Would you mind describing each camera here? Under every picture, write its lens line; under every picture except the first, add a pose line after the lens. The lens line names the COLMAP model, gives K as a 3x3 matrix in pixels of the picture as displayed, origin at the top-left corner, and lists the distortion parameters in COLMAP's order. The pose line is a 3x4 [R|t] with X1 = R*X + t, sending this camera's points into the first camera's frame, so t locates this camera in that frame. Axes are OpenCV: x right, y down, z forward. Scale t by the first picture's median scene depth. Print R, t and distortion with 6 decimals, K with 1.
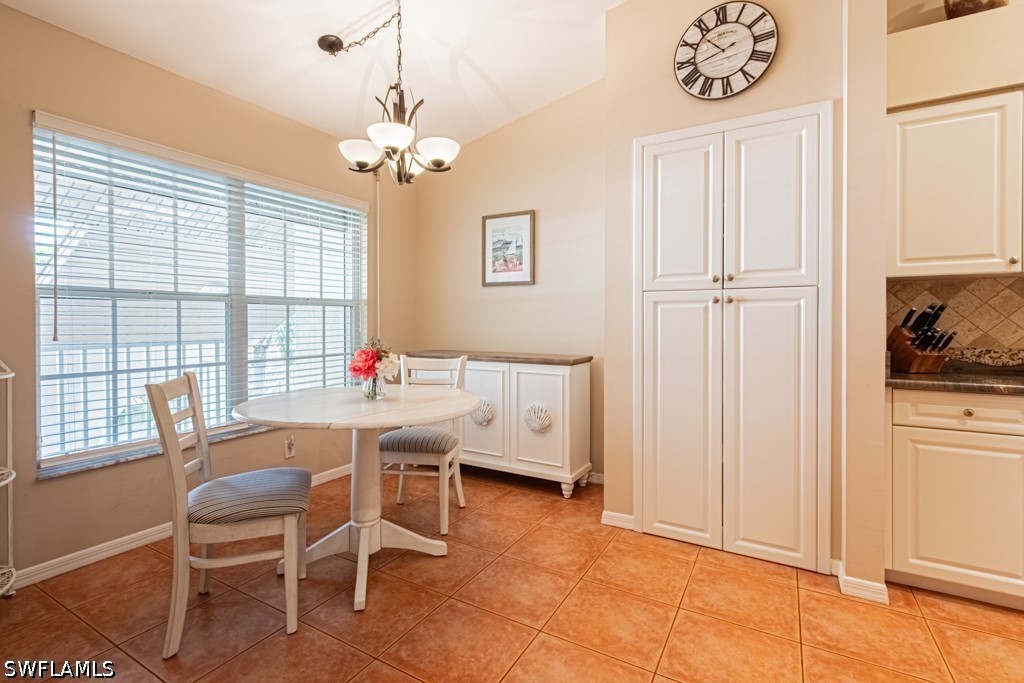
lens RADIAL K [[480.0, 0, 509.1], [0, 480.0, 322.3], [0, 0, 1]] dist [0.008722, -0.001702]
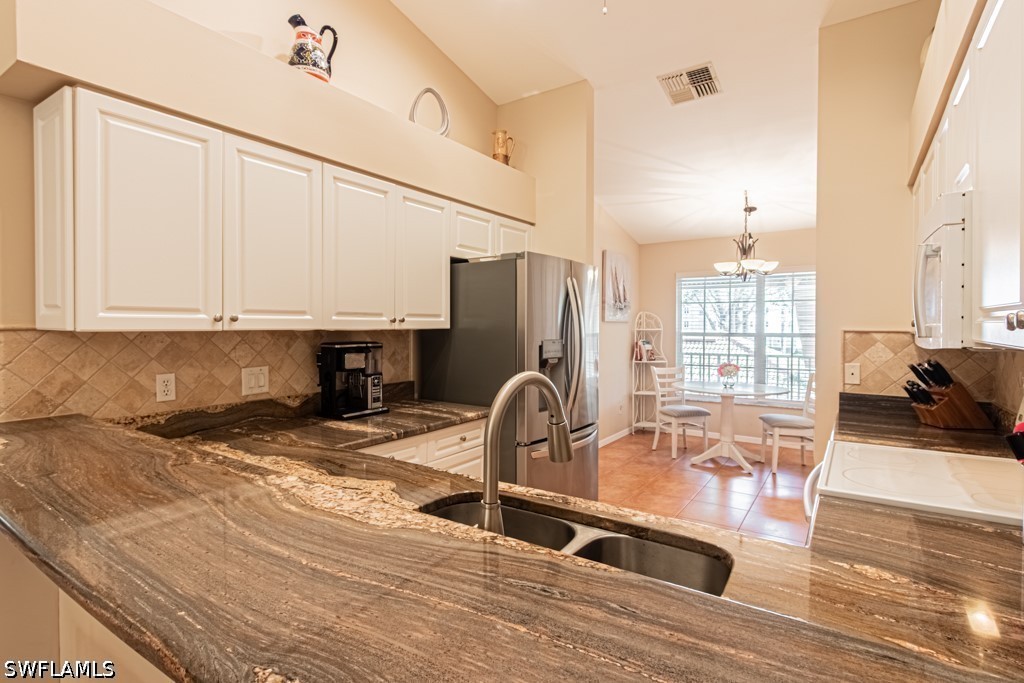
lens RADIAL K [[511.2, 0, 509.1], [0, 511.2, 331.8], [0, 0, 1]] dist [0.007052, -0.001917]
pose [[-0.048818, 0.012628, -0.998728, 1.414198], [-0.006361, 0.999896, 0.012953, -0.074287], [0.998787, 0.006985, -0.048733, 0.097018]]
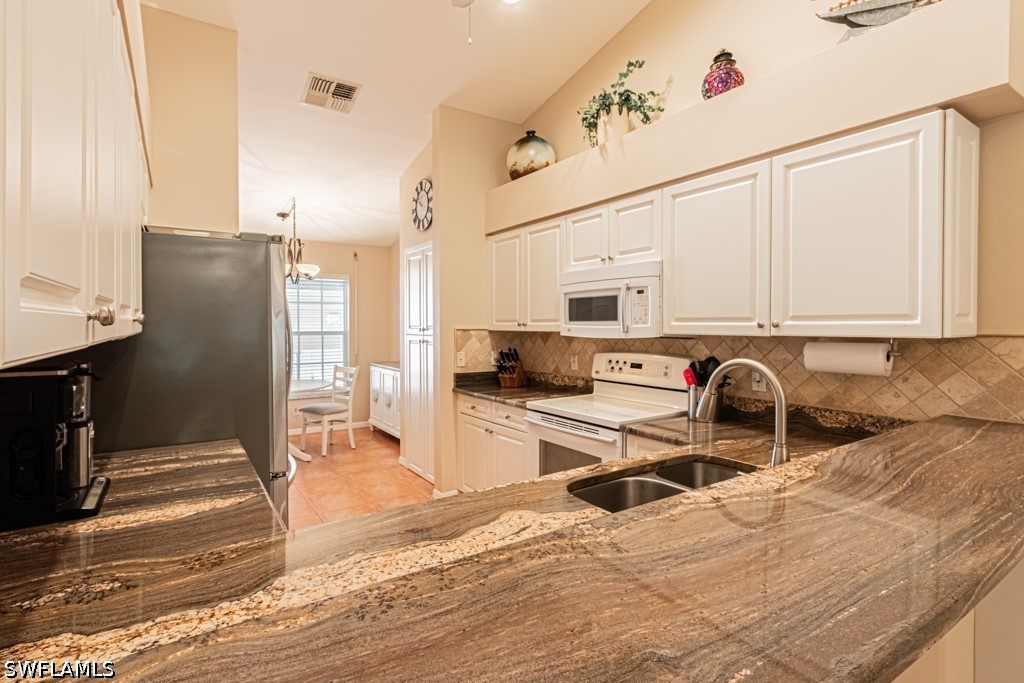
lens RADIAL K [[480.0, 0, 508.3], [0, 480.0, 330.6], [0, 0, 1]] dist [0.008722, -0.001702]
pose [[0.906180, 0.007421, -0.422827, 1.107464], [-0.004399, 0.999957, 0.008123, -0.075303], [0.422870, -0.005501, 0.906174, -0.378557]]
